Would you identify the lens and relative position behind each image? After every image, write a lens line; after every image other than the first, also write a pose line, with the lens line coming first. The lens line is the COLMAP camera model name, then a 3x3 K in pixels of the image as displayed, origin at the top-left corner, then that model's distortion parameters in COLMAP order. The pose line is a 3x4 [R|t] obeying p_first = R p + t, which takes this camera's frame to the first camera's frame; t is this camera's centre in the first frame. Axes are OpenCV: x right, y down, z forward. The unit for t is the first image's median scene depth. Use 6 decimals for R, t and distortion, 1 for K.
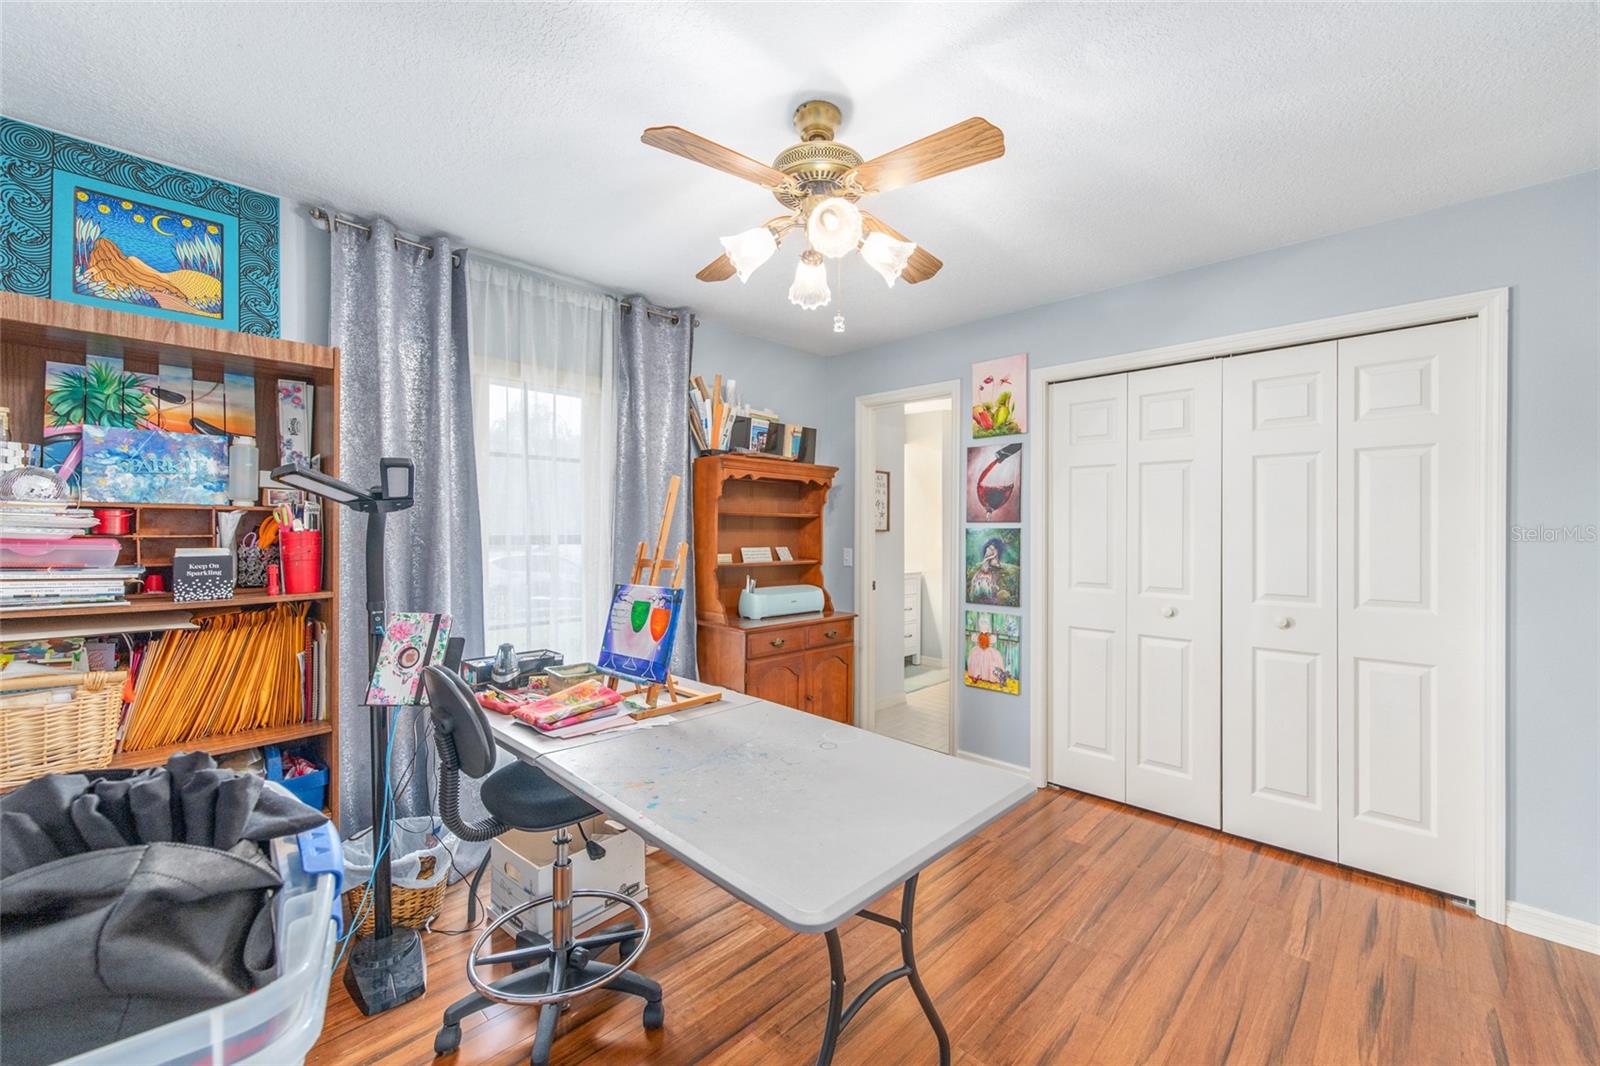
lens RADIAL K [[643.7, 0, 801.2], [0, 643.7, 531.5], [0, 0, 1]] dist [0.003471, 0.000071]
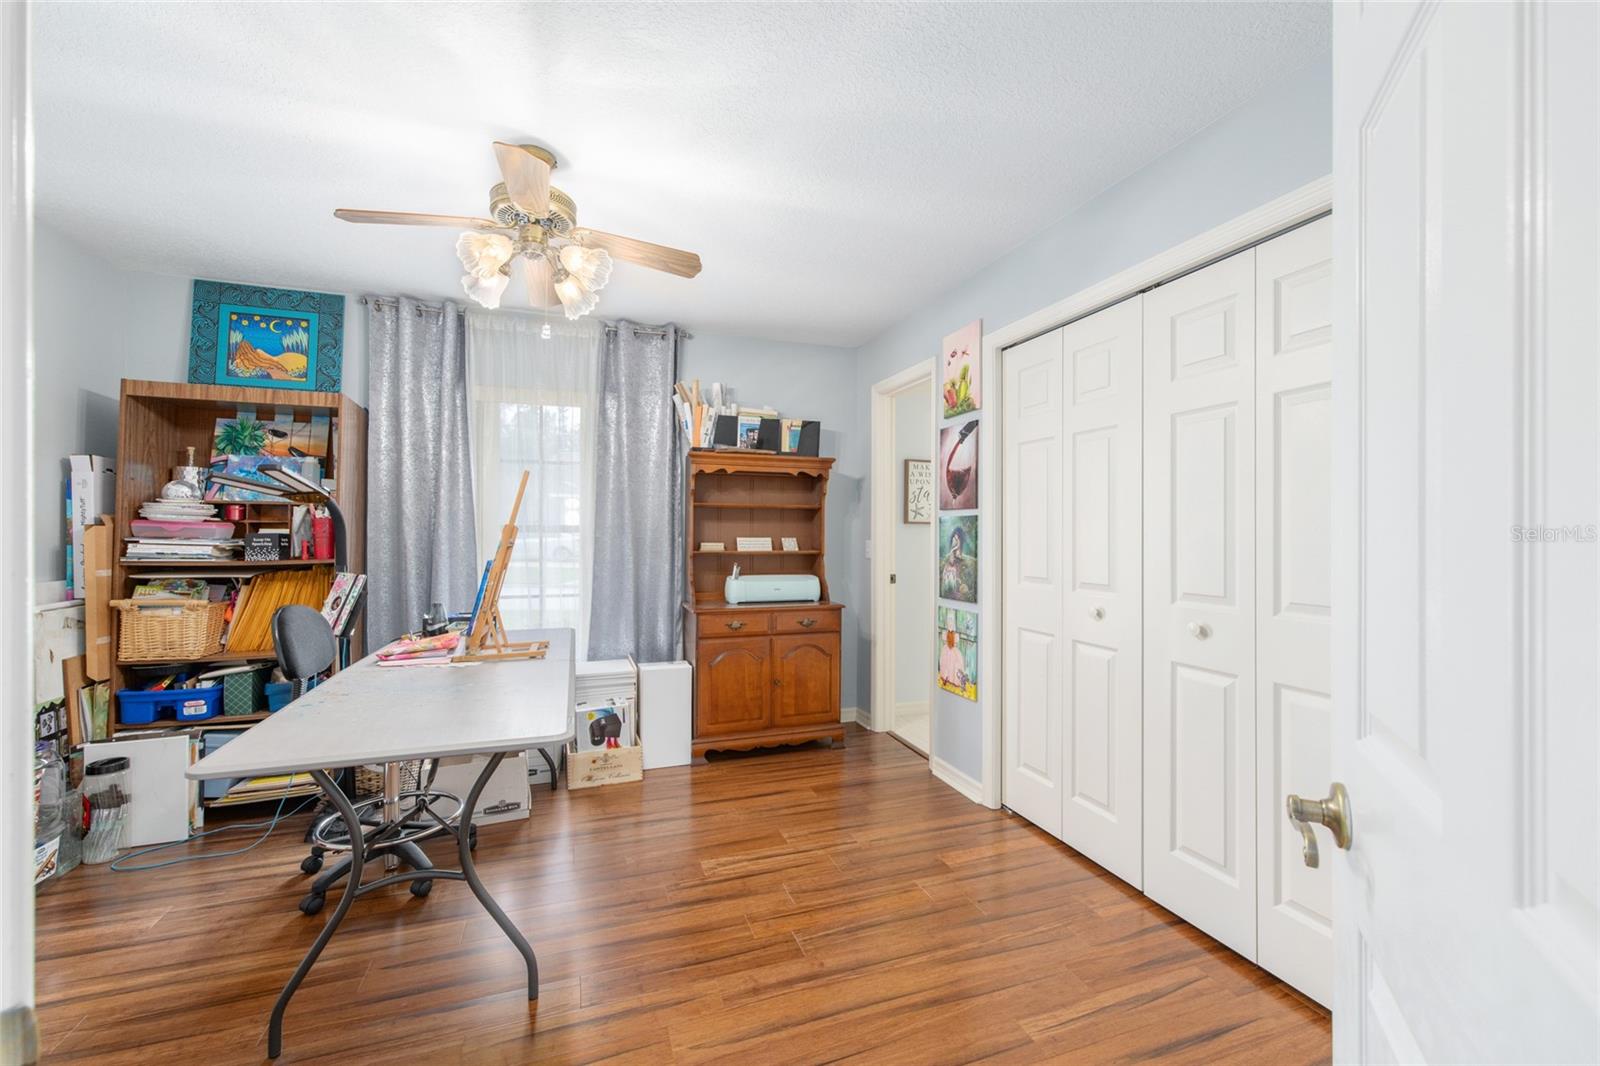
lens RADIAL K [[643.7, 0, 802.7], [0, 643.7, 533.9], [0, 0, 1]] dist [0.003471, 0.000071]
pose [[0.896124, -0.000222, -0.443805, 0.543501], [-0.000442, 0.999999, -0.001393, 0.023157], [0.443804, 0.001445, 0.896122, 0.095037]]
